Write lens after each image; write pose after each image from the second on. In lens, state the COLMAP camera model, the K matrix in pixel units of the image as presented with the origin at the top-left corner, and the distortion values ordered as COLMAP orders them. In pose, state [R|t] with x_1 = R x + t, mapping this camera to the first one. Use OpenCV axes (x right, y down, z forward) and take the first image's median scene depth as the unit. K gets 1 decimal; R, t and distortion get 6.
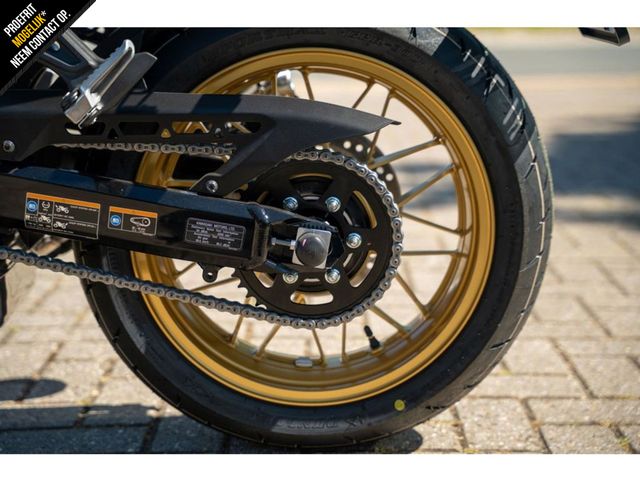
lens RADIAL K [[1281.4, 0, 319.7], [0, 1281.4, 240.9], [0, 0, 1]] dist [0.456453, 0.000000]
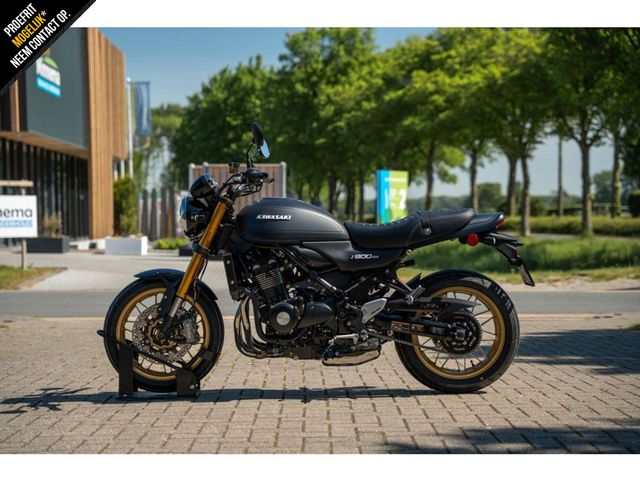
lens RADIAL K [[1281.4, 0, 319.0], [0, 1281.4, 239.7], [0, 0, 1]] dist [0.456453, 0.000000]
pose [[0.999979, -0.004832, 0.004241, -0.442379], [0.005526, 0.983127, -0.182842, 0.429359], [-0.003286, 0.182862, 0.983133, -2.902620]]
